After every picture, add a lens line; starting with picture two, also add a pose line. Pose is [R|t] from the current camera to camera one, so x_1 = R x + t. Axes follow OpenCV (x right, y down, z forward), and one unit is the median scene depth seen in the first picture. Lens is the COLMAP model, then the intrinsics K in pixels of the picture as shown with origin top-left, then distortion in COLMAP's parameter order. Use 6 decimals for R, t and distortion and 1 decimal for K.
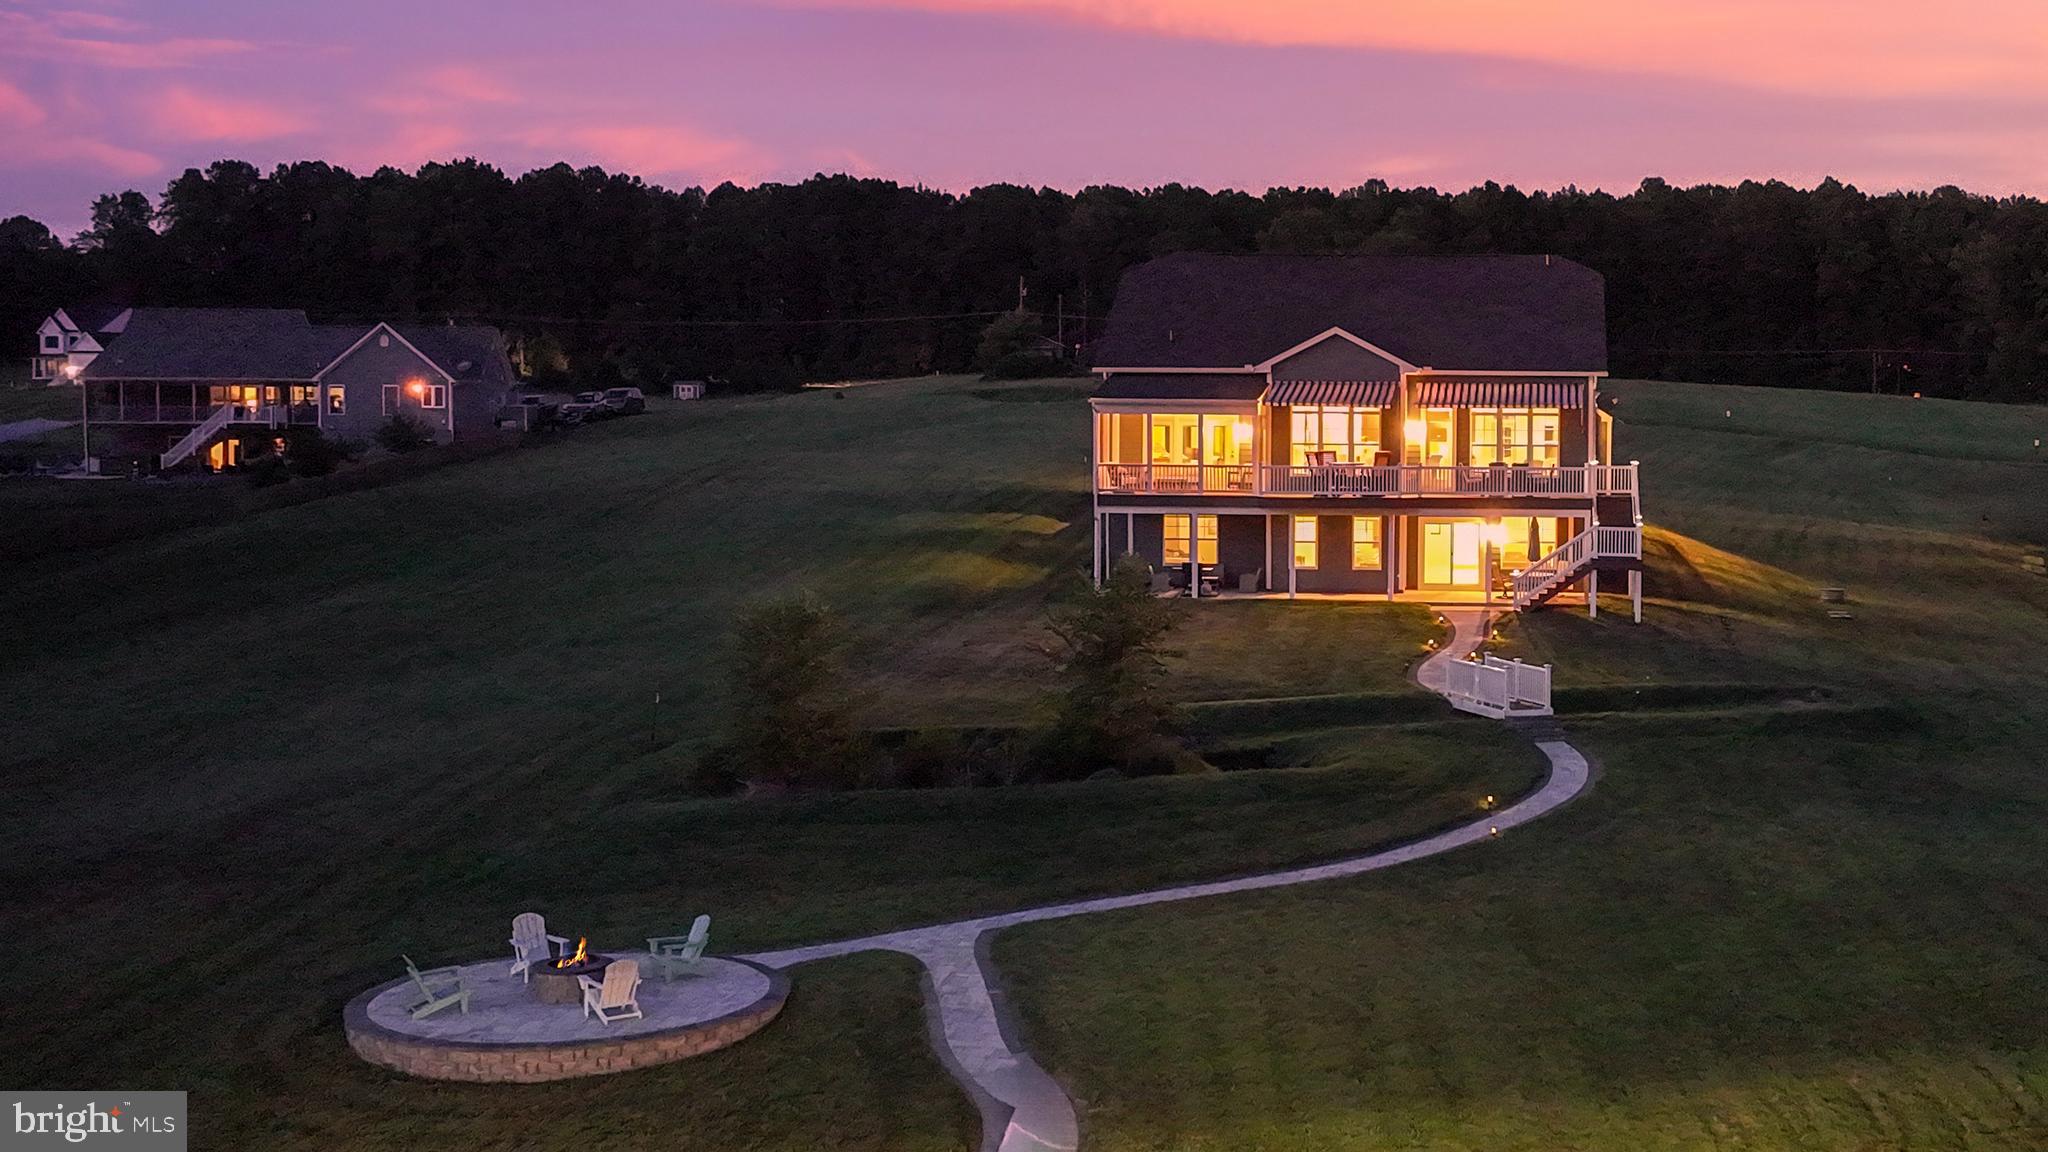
lens RADIAL K [[2557.9, 0, 1455.0], [0, 2557.9, 572.9], [0, 0, 1]] dist [0.008980, -0.027677]
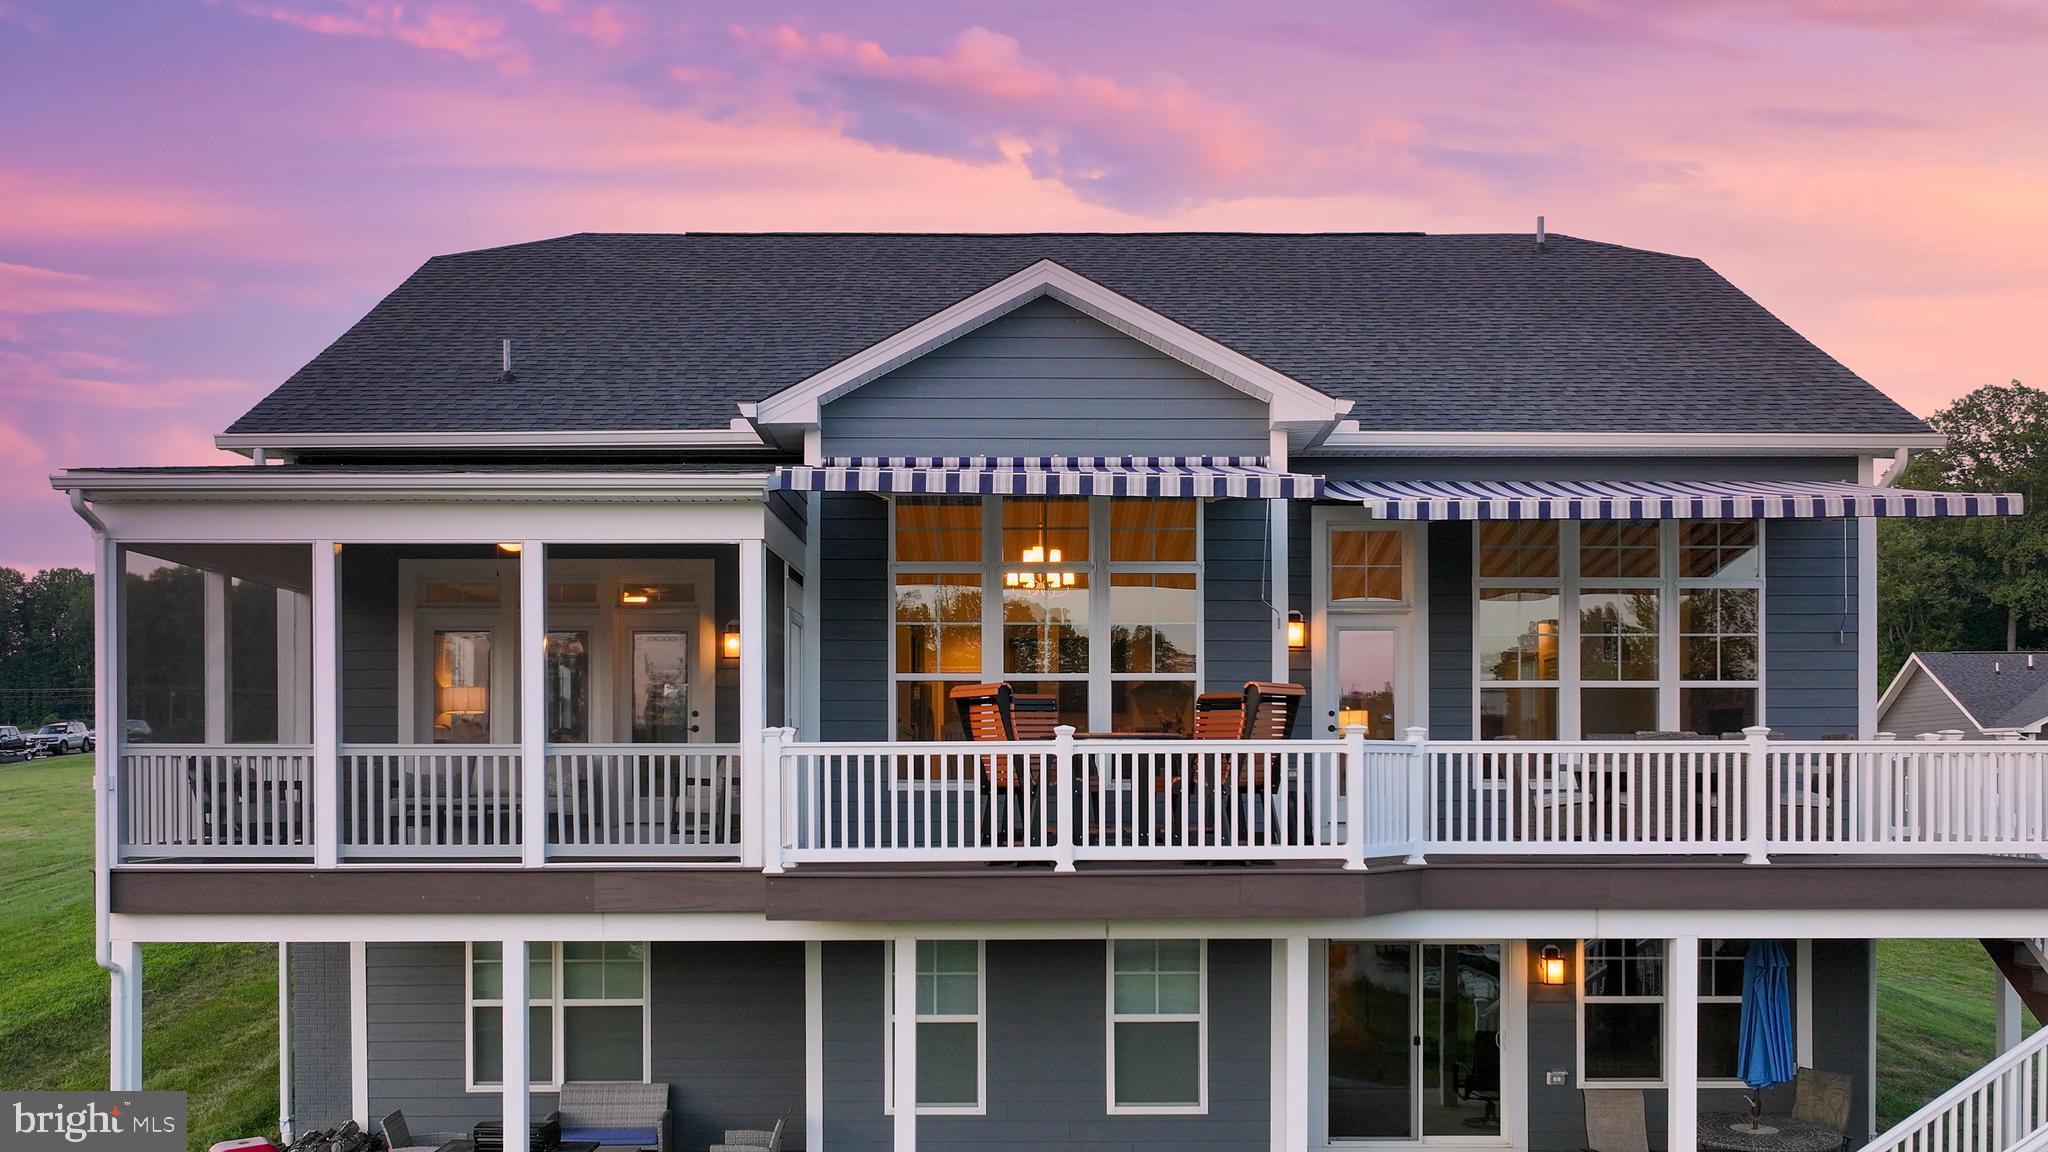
lens RADIAL K [[1722.5, 0, 1027.4], [0, 1722.5, 775.7], [0, 0, 1]] dist [0.003822, 0.000334]
pose [[0.999249, -0.010043, 0.037425, -0.055503], [0.012182, 0.998279, -0.057373, -0.027802], [-0.036785, 0.057785, 0.997651, 0.798425]]
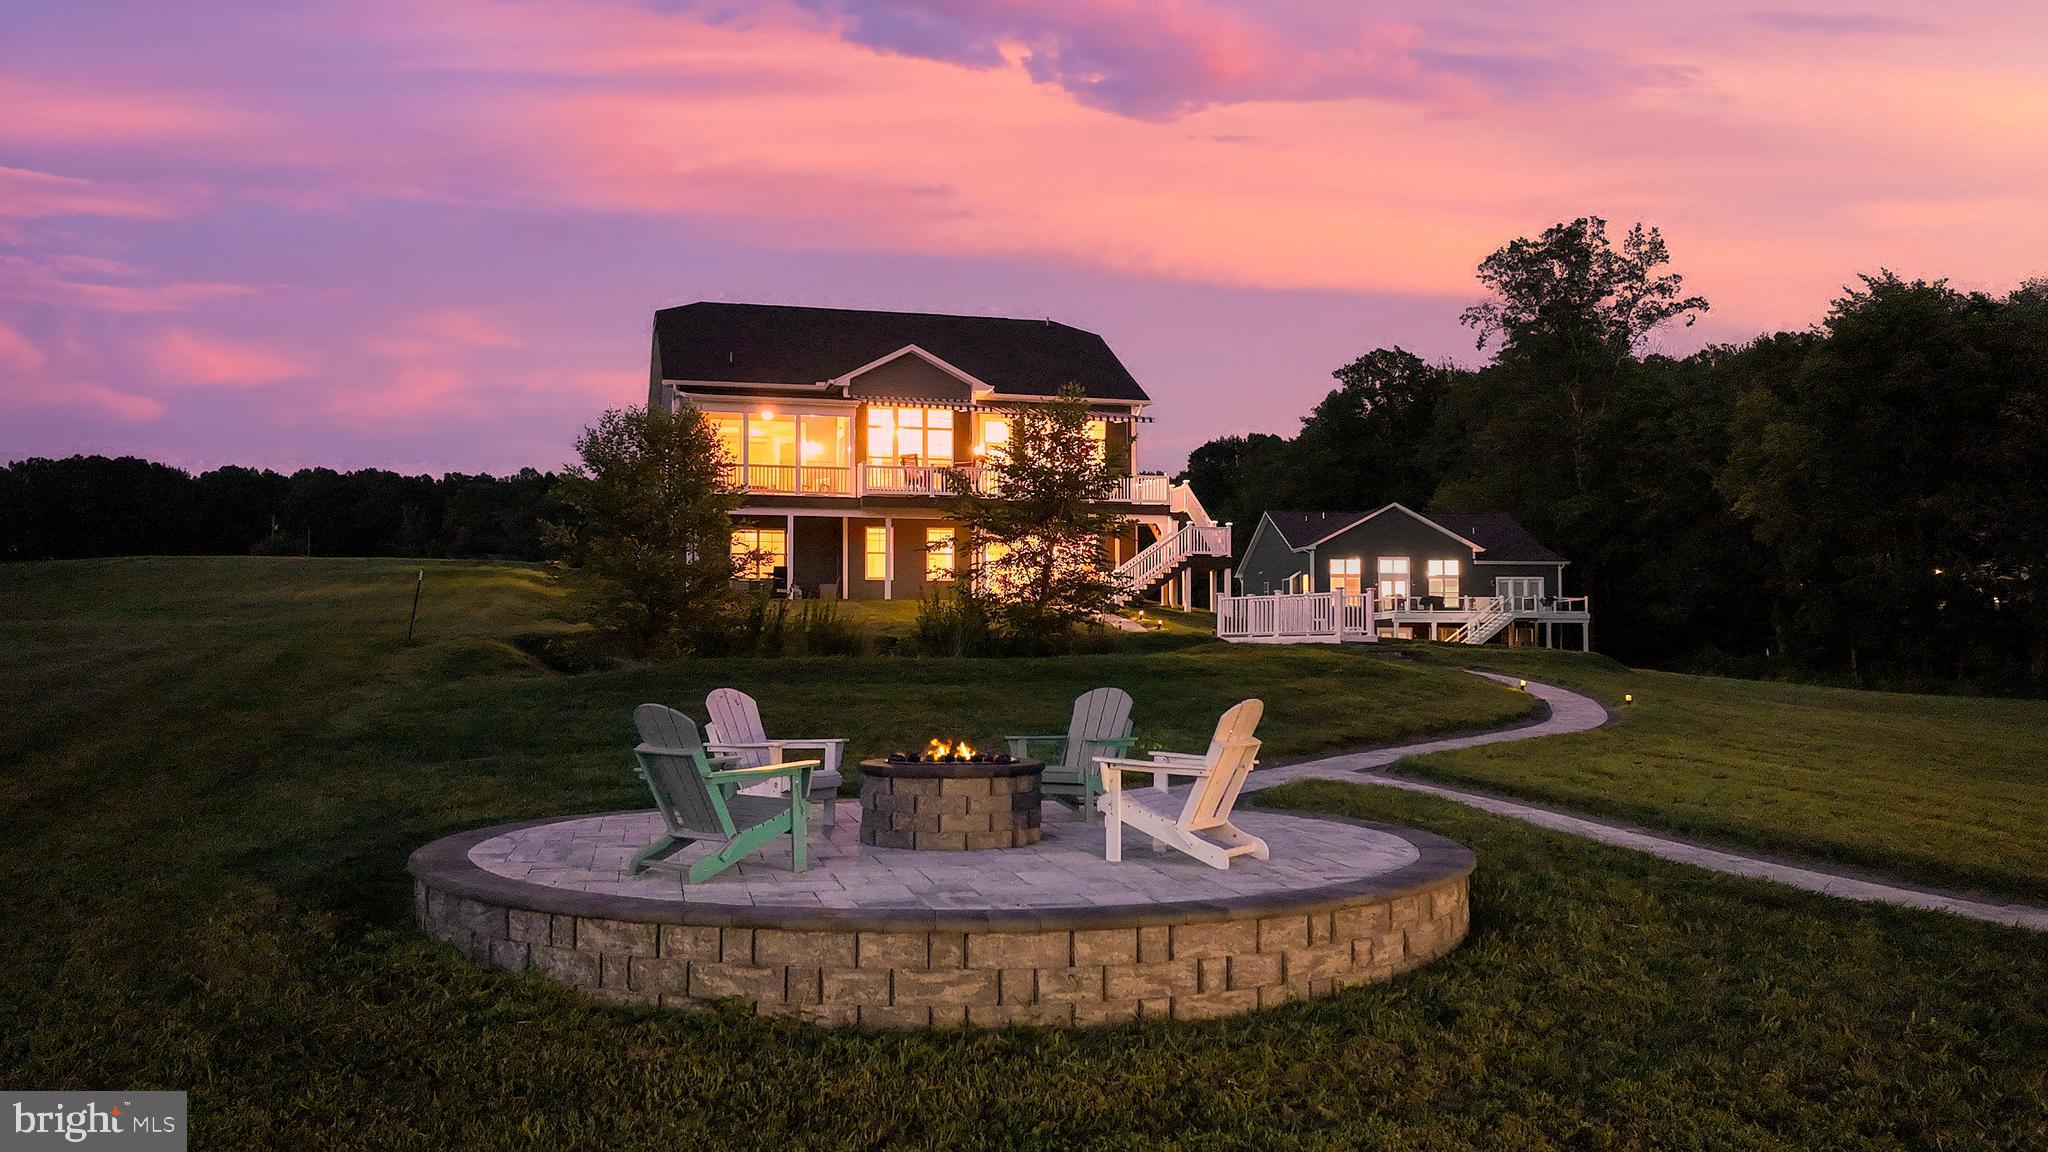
lens RADIAL K [[1675.3, 0, 1025.8], [0, 1675.3, 588.8], [0, 0, 1]] dist [0.012125, -0.016539]
pose [[0.957376, 0.003682, 0.288820, -0.194438], [0.027427, 0.994242, -0.103589, 0.072244], [-0.287538, 0.107095, 0.951763, 0.346840]]
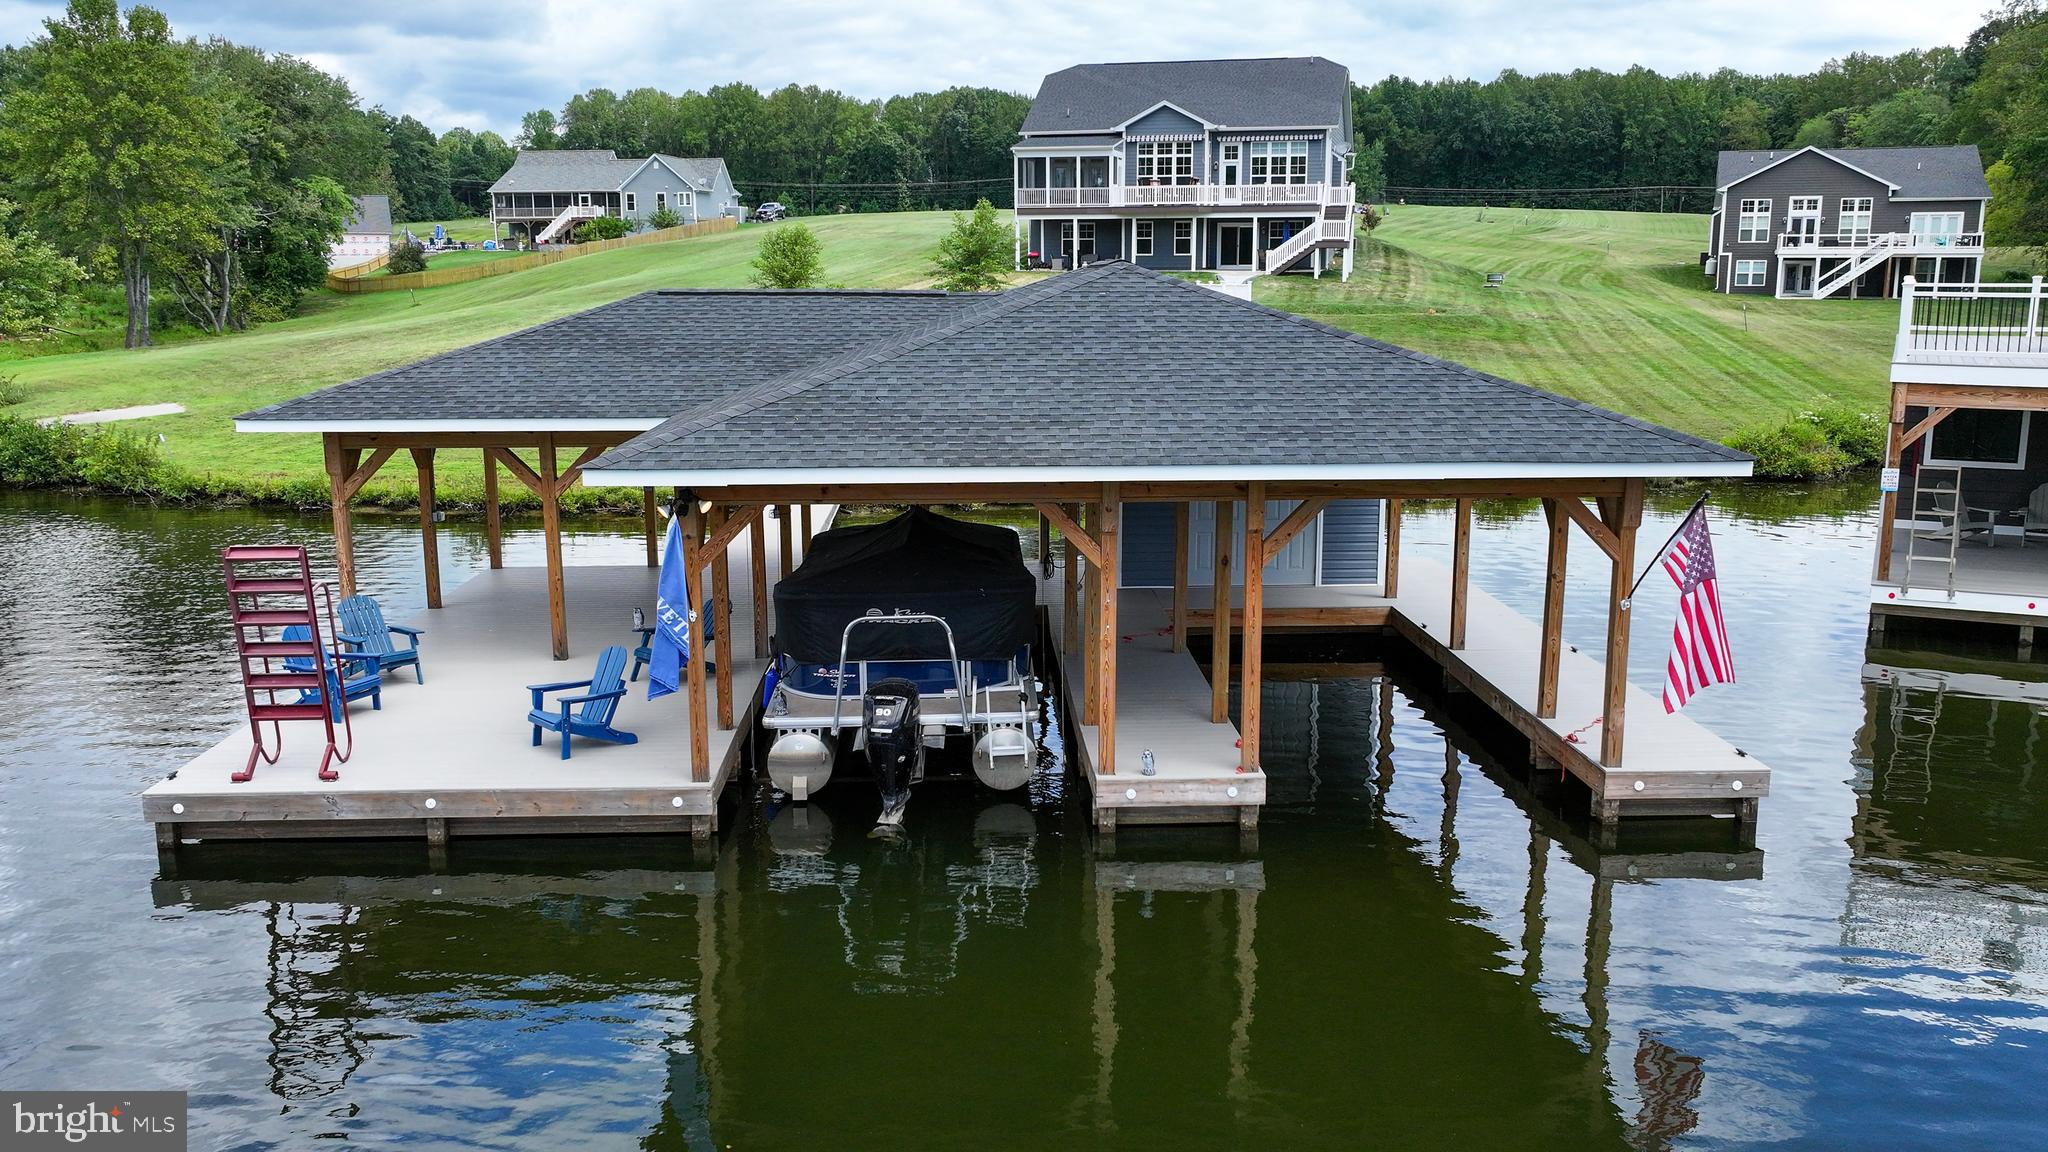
lens RADIAL K [[1675.3, 0, 1025.8], [0, 1675.3, 588.8], [0, 0, 1]] dist [0.012125, -0.016539]
pose [[0.977362, 0.029973, -0.209438, 0.096113], [-0.002257, 0.991335, 0.131340, 0.068736], [0.211560, -0.127894, 0.968961, -0.077147]]
